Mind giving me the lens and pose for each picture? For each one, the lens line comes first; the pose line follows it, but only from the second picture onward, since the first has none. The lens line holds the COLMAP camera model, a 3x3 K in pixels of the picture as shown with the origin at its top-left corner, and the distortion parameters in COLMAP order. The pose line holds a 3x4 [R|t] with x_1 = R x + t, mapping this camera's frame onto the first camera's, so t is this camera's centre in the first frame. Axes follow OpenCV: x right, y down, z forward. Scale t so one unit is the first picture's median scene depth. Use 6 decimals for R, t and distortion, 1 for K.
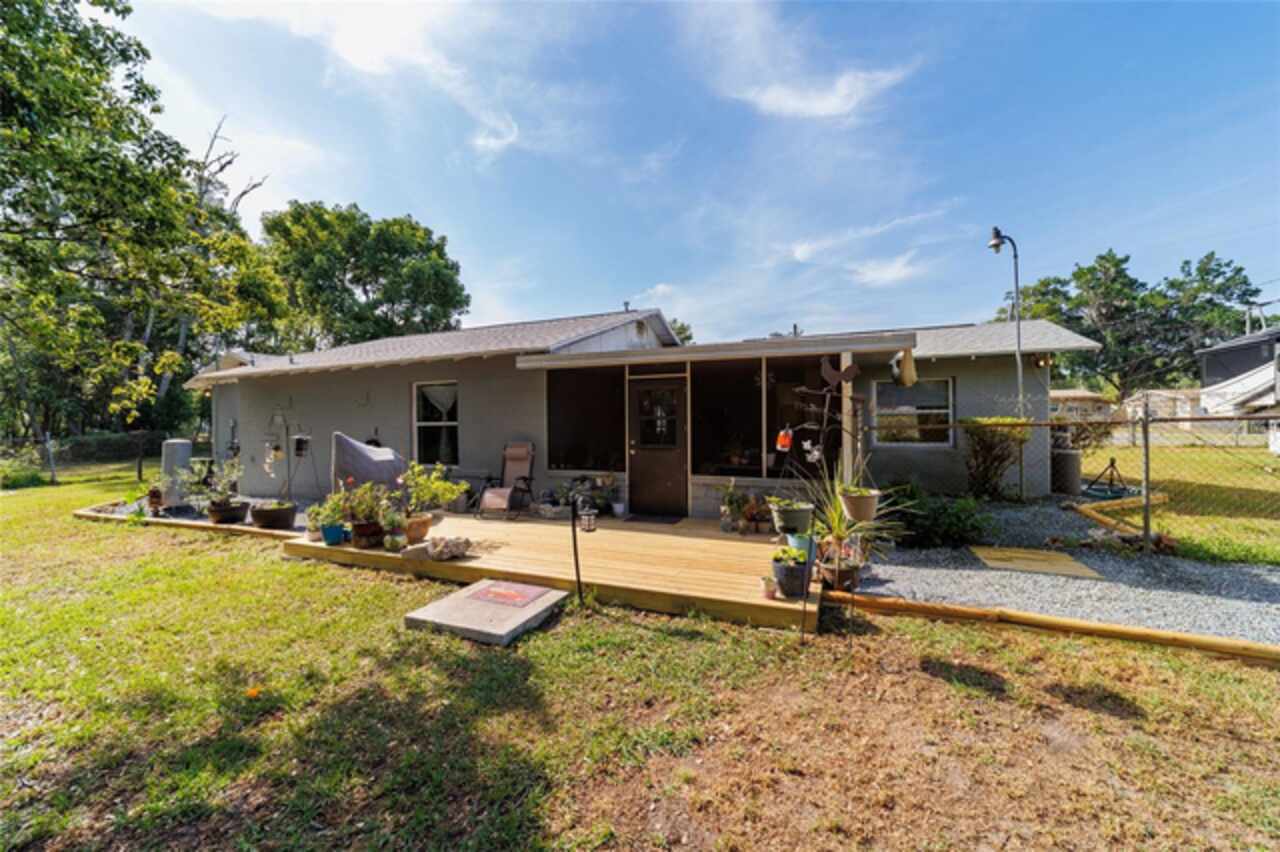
lens RADIAL K [[490.9, 0, 635.5], [0, 490.9, 426.8], [0, 0, 1]] dist [-0.014924, 0.001629]
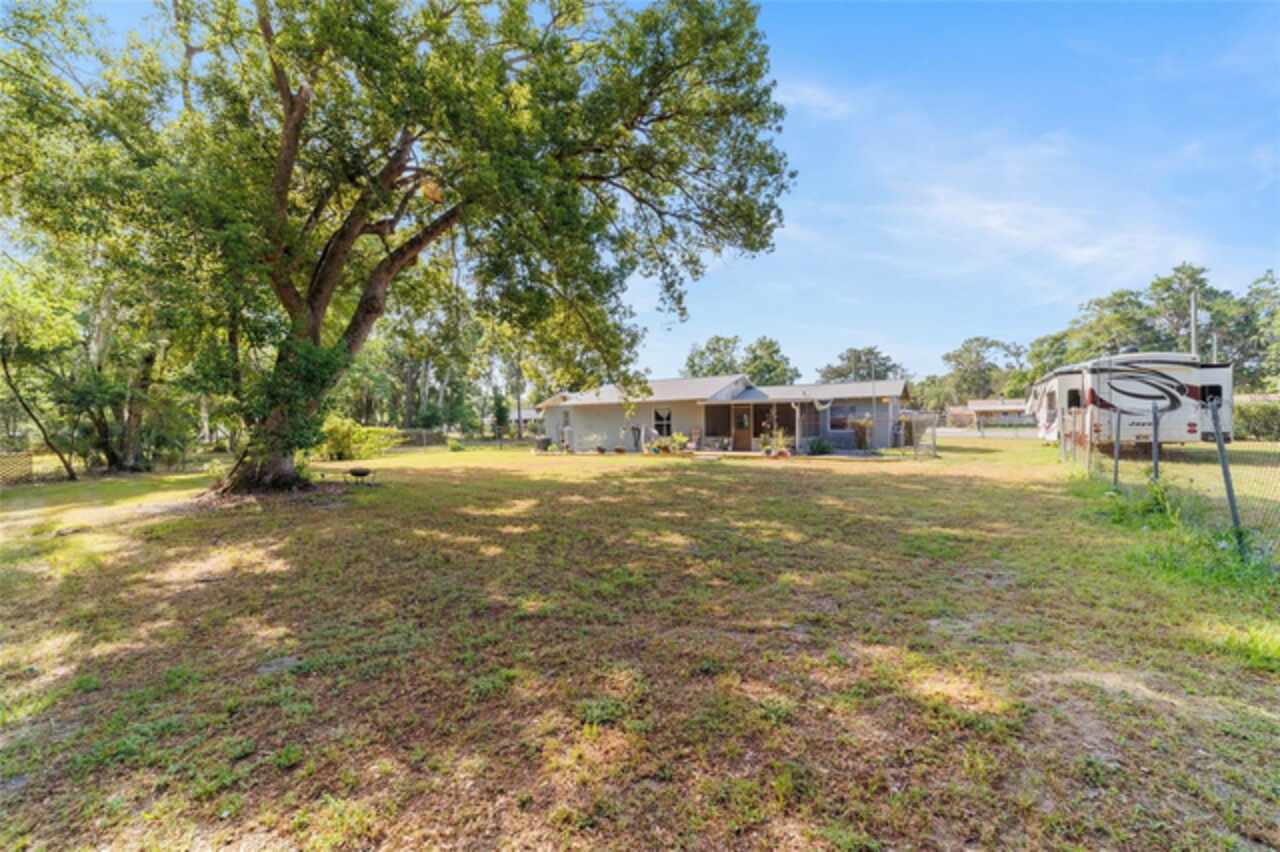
lens RADIAL K [[490.9, 0, 635.0], [0, 490.9, 427.1], [0, 0, 1]] dist [-0.014924, 0.001629]
pose [[0.982340, 0.002793, -0.187084, -0.004657], [-0.003732, 0.999982, -0.004667, 0.004846], [0.187068, 0.005283, 0.982333, -0.247740]]
